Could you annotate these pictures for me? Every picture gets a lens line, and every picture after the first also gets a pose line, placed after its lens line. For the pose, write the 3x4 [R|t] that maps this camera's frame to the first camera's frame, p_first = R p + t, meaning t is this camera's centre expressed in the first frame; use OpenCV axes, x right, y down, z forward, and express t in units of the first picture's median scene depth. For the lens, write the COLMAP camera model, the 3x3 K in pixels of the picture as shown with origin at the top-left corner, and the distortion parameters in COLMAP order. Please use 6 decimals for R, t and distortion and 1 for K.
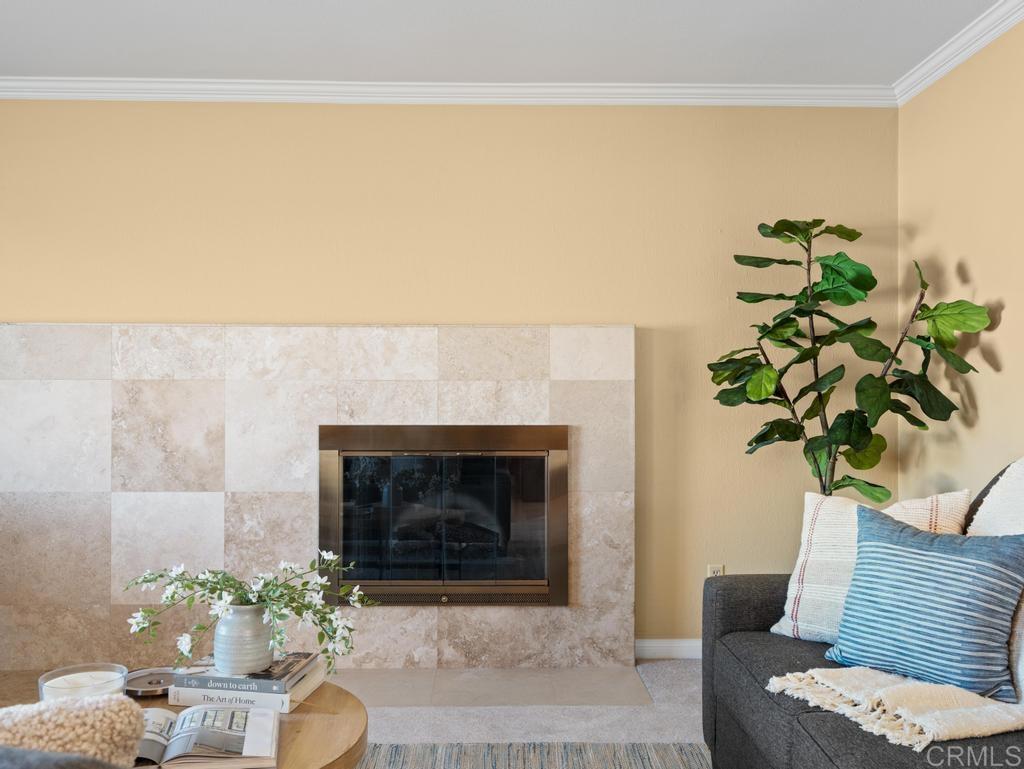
lens RADIAL K [[937.7, 0, 512.1], [0, 937.7, 388.9], [0, 0, 1]] dist [0.012645, -0.003433]
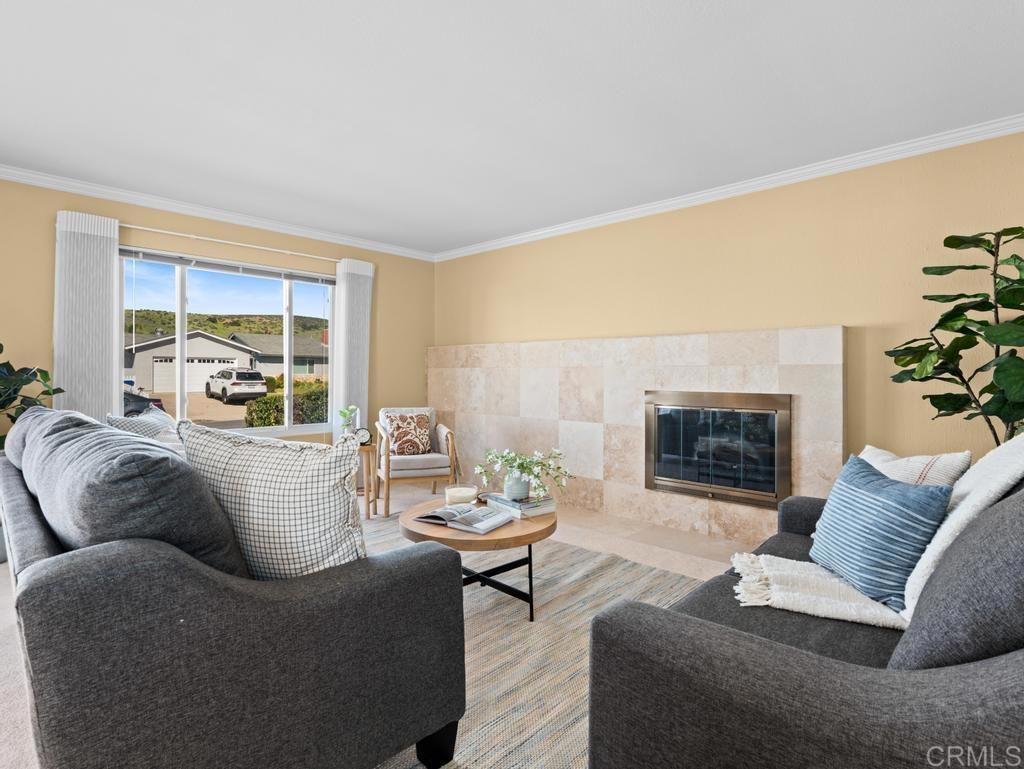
lens RADIAL K [[554.7, 0, 512.6], [0, 554.7, 375.5], [0, 0, 1]] dist [-0.000161, -0.000298]
pose [[0.700023, 0.002517, -0.714116, 0.390676], [0.002357, 0.999980, 0.005836, 0.002135], [0.714116, -0.005768, 0.700003, 0.050692]]
